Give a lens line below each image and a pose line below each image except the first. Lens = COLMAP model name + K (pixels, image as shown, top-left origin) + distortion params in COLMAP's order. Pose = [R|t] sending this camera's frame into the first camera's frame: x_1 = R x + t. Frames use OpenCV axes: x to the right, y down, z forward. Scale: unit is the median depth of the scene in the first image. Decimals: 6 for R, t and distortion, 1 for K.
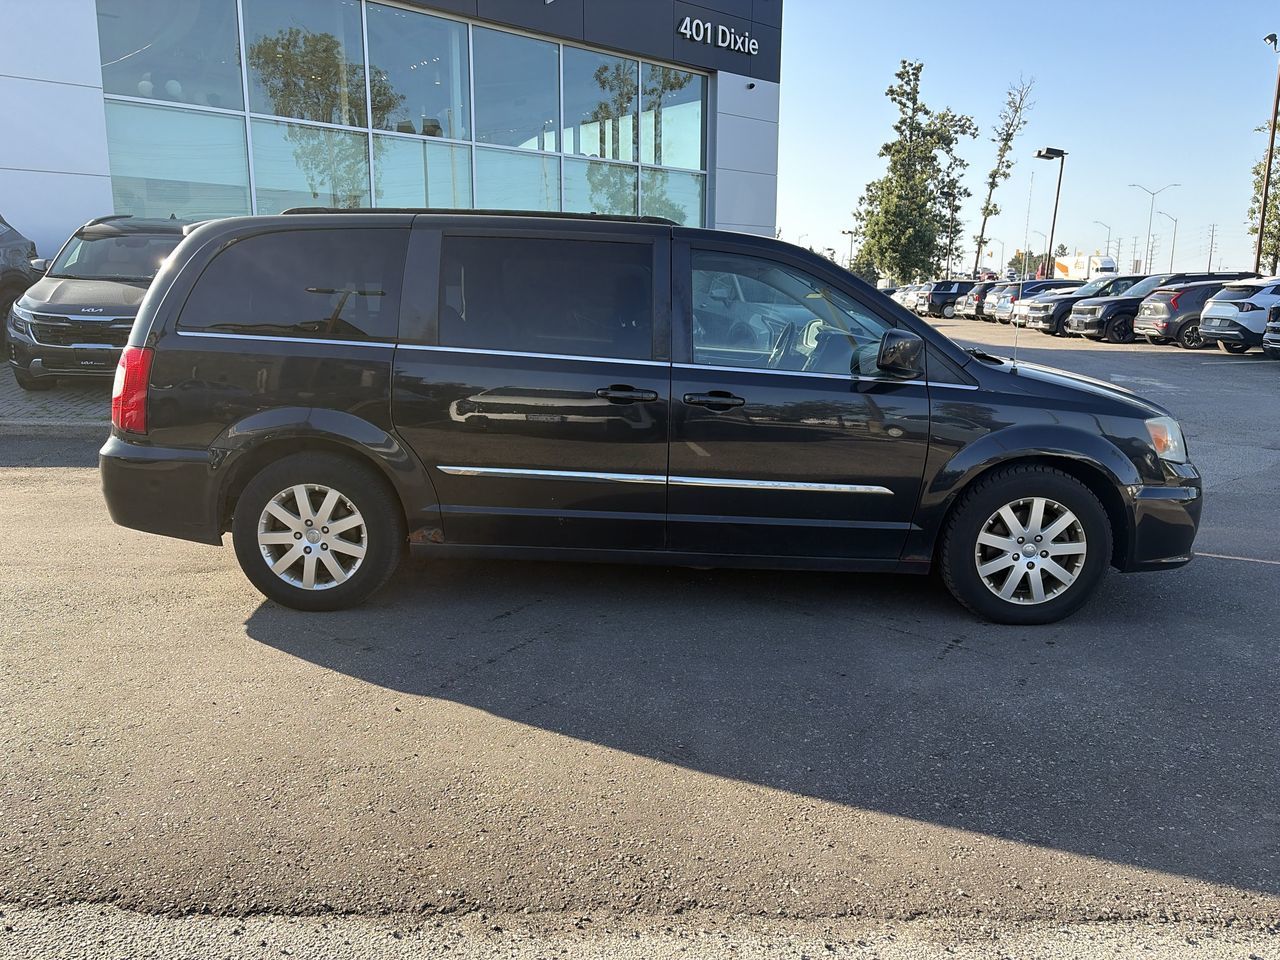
lens RADIAL K [[983.1, 0, 640.0], [0, 983.1, 480.0], [0, 0, 1]] dist [0.042865, -0.035519]
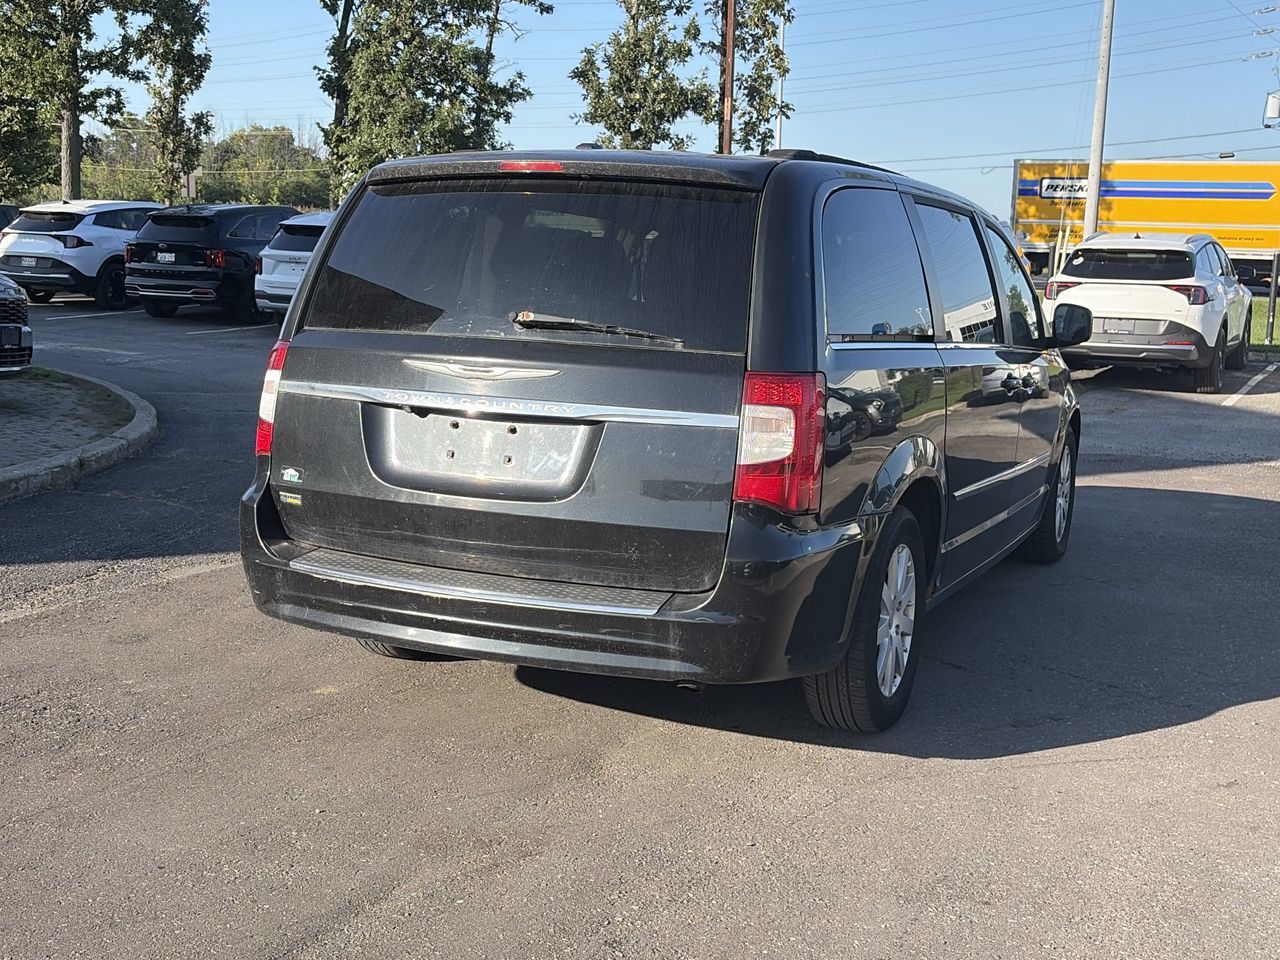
lens RADIAL K [[1528.9, 0, 636.1], [0, 1528.9, 482.3], [0, 0, 1]] dist [0.097688, -0.208934]
pose [[0.401584, -0.135908, 0.905682, -1.397214], [0.141472, 0.986263, 0.085270, -0.160777], [-0.904829, 0.093886, 0.415295, 0.702531]]
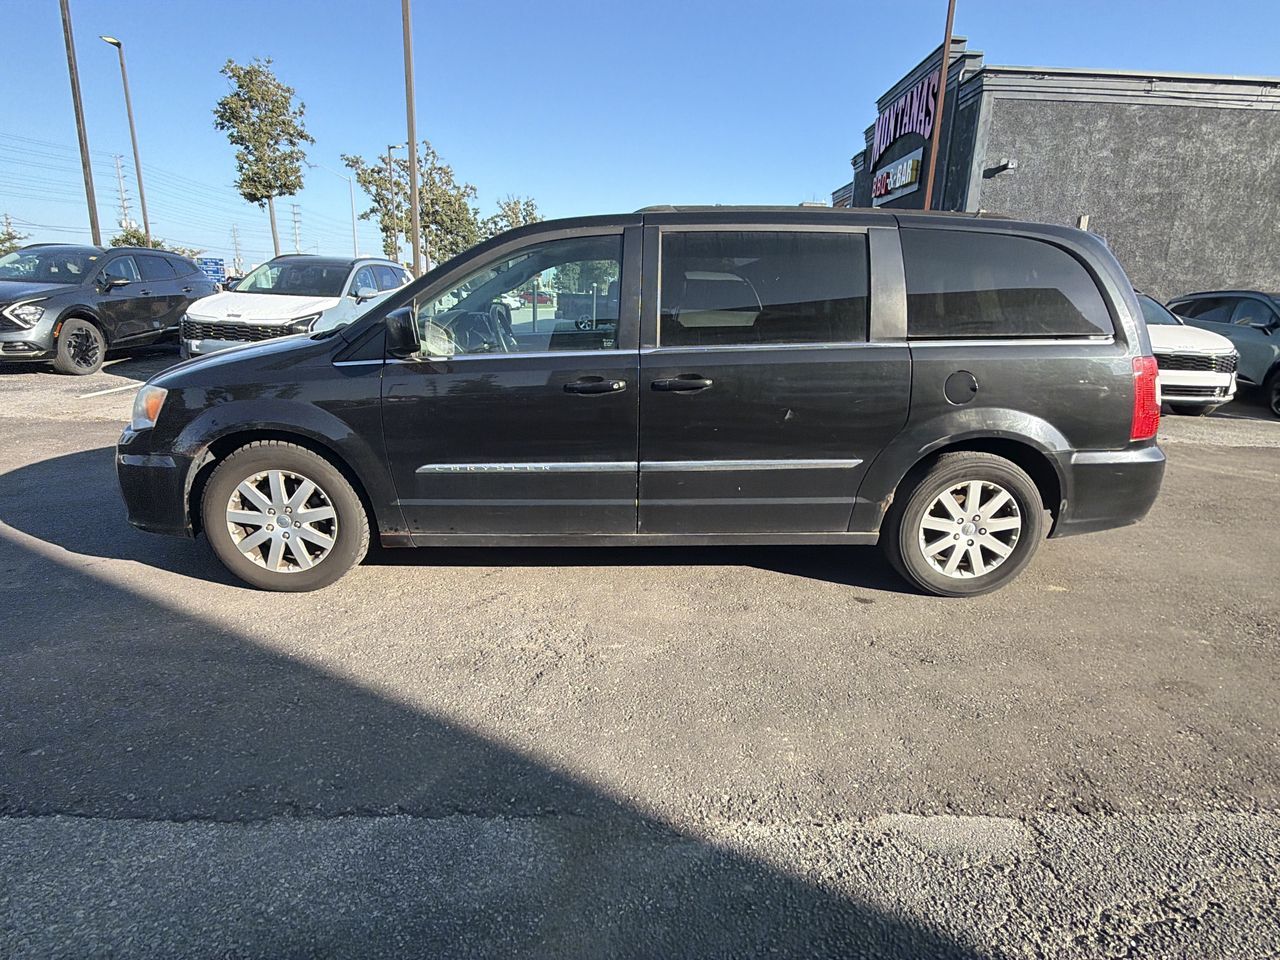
lens RADIAL K [[703.8, 0, 643.0], [0, 703.8, 476.7], [0, 0, 1]] dist [0.003736, -0.000906]
pose [[-0.997596, -0.028562, -0.063144, 0.074427], [-0.052450, 0.906690, 0.418523, -0.372250], [0.045298, 0.420829, -0.906008, 2.076210]]
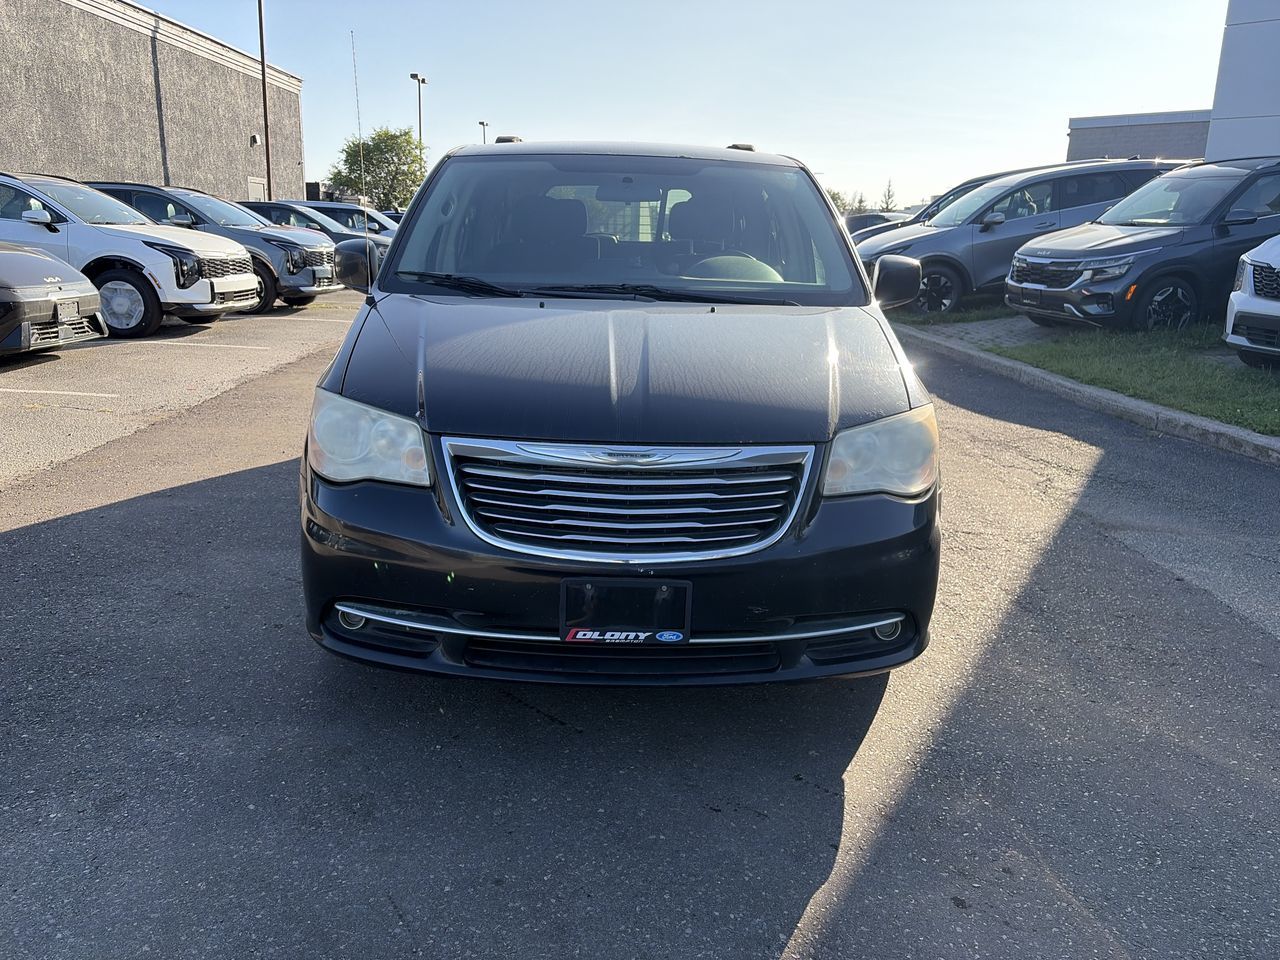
lens RADIAL K [[972.3, 0, 636.9], [0, 972.3, 468.6], [0, 0, 1]] dist [0.054039, -0.057073]
pose [[0.037928, 0.229071, -0.972670, 1.136798], [-0.210880, 0.953285, 0.216283, -0.189900], [0.976776, 0.196914, 0.084463, 1.143668]]
